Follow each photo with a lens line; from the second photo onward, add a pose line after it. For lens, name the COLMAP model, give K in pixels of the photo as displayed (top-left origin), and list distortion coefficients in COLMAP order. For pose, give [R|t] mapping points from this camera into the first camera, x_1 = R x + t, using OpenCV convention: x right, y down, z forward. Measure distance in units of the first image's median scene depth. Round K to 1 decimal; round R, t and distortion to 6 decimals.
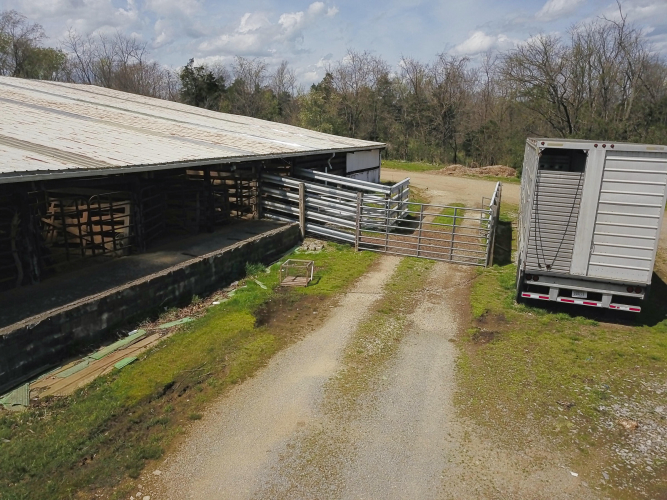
lens RADIAL K [[505.3, 0, 336.5], [0, 505.3, 247.6], [0, 0, 1]] dist [0.012521, -0.010063]
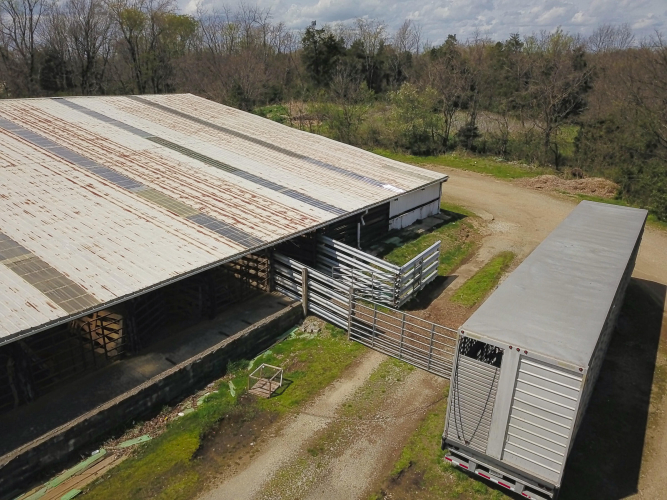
lens RADIAL K [[505.3, 0, 331.5], [0, 505.3, 250.4], [0, 0, 1]] dist [0.012521, -0.010063]
pose [[0.968231, 0.087409, -0.234283, 0.304081], [-0.064445, 0.992492, 0.103957, -0.366584], [0.241611, -0.085556, 0.966594, -0.016768]]
